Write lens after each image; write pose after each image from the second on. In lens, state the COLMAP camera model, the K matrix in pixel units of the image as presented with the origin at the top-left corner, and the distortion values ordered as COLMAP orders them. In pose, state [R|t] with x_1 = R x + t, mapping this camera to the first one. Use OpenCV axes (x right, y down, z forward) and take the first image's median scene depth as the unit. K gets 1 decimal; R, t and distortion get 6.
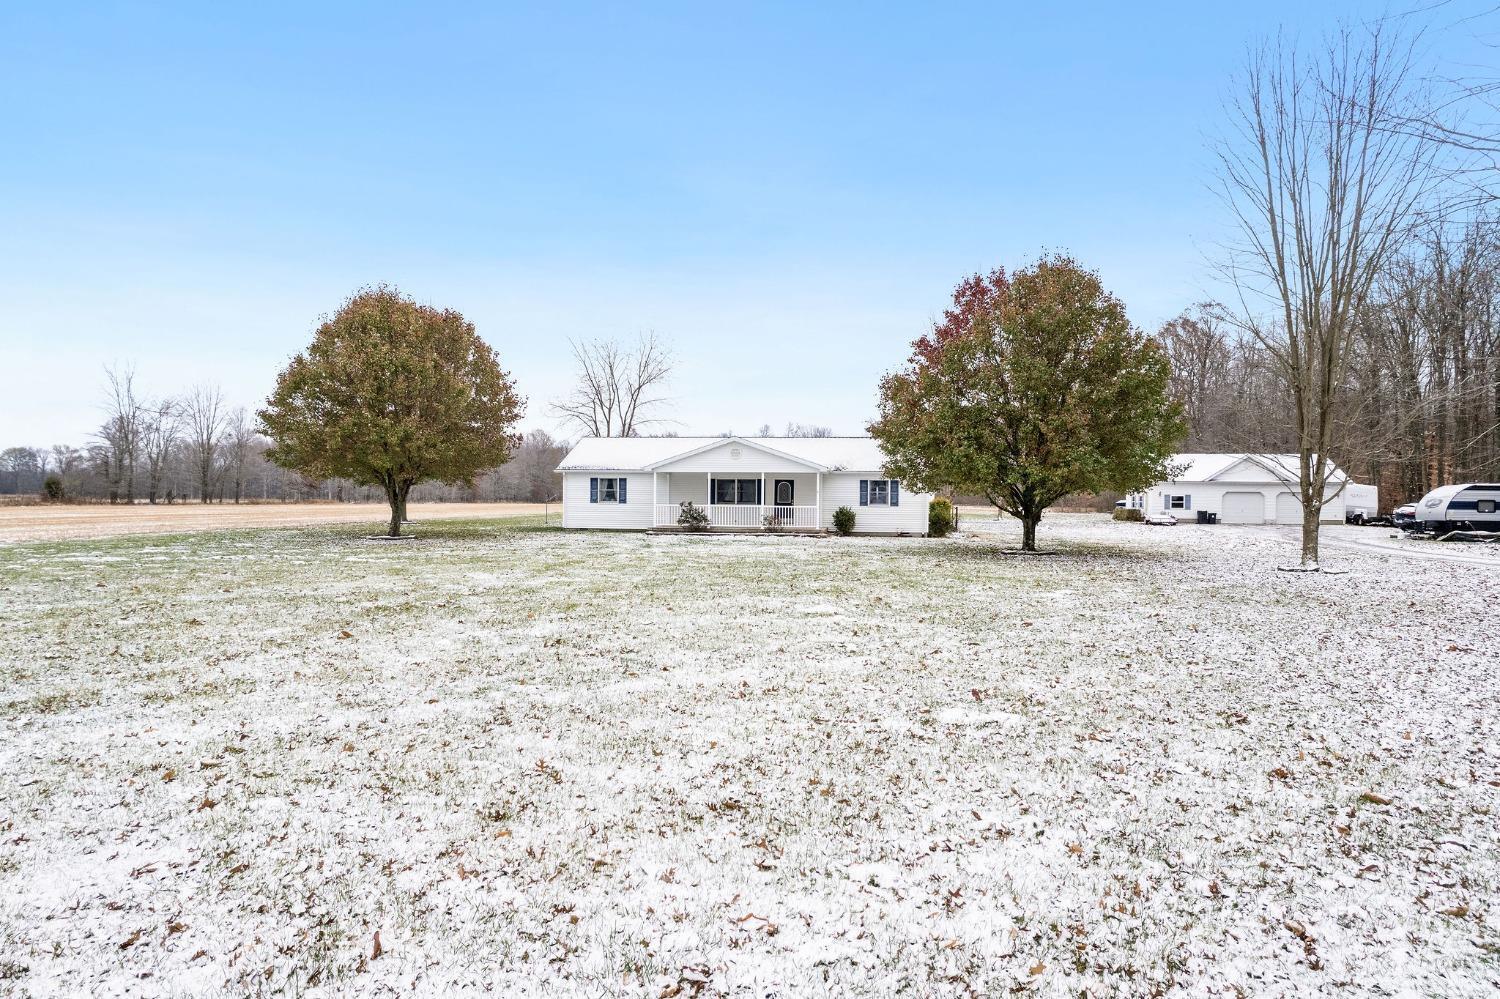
lens RADIAL K [[938.2, 0, 752.1], [0, 938.2, 497.2], [0, 0, 1]] dist [-0.000927, 0.000244]
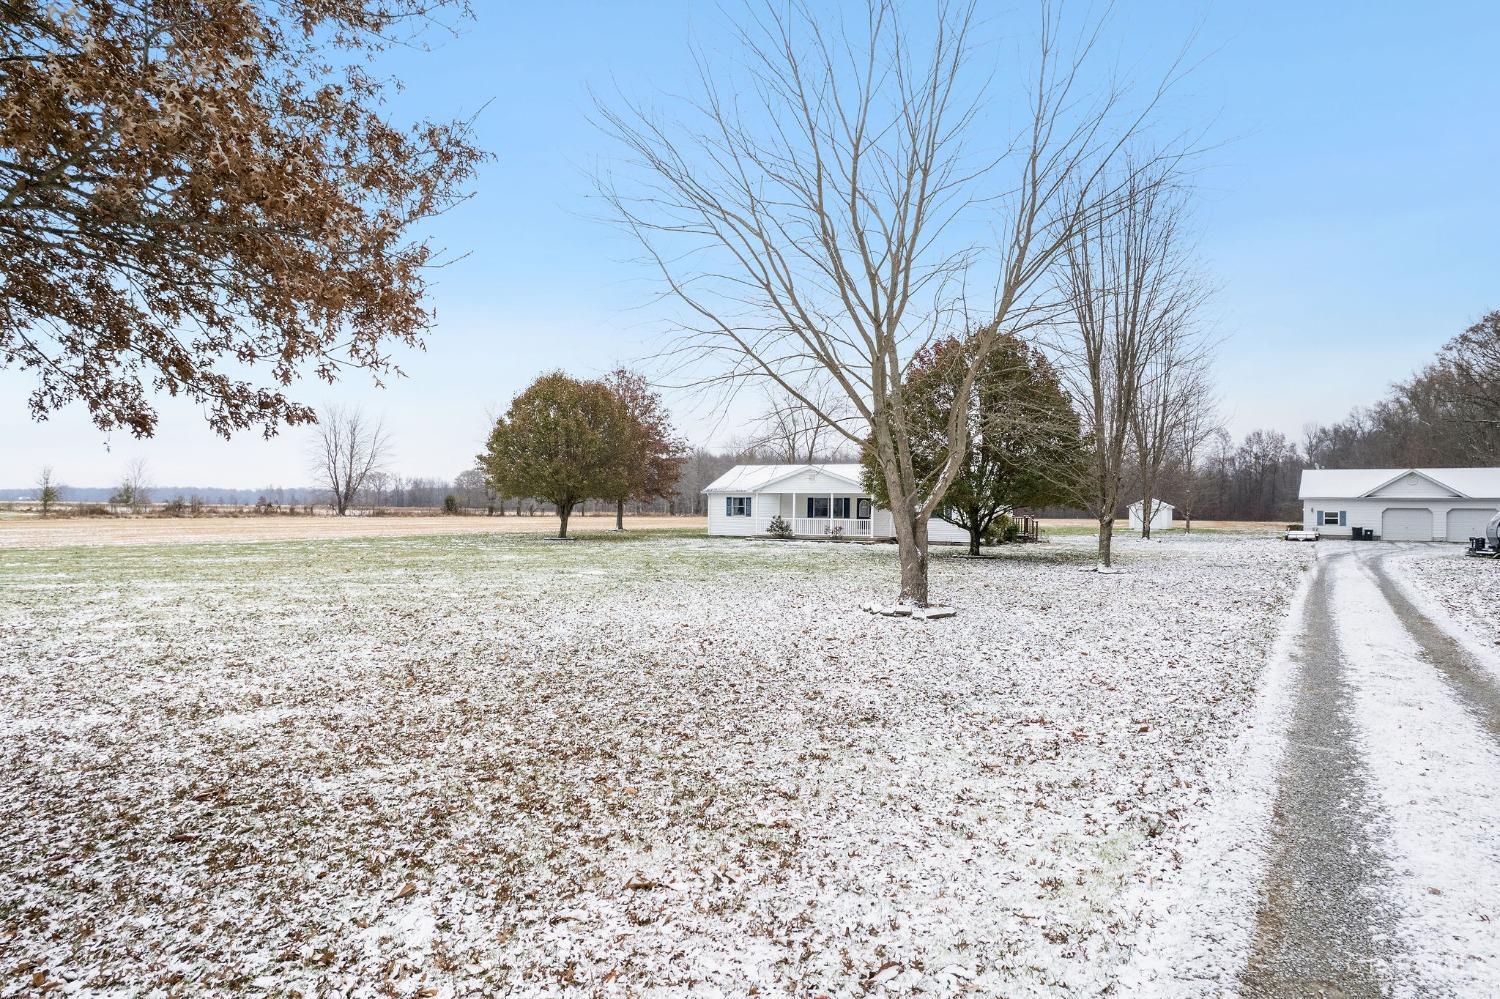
lens RADIAL K [[938.2, 0, 747.9], [0, 938.2, 498.9], [0, 0, 1]] dist [-0.000927, 0.000244]
pose [[0.928041, -0.002237, -0.372473, 0.342538], [-0.002543, 0.999921, -0.012341, -0.002055], [0.372471, 0.012400, 0.927961, -0.202042]]
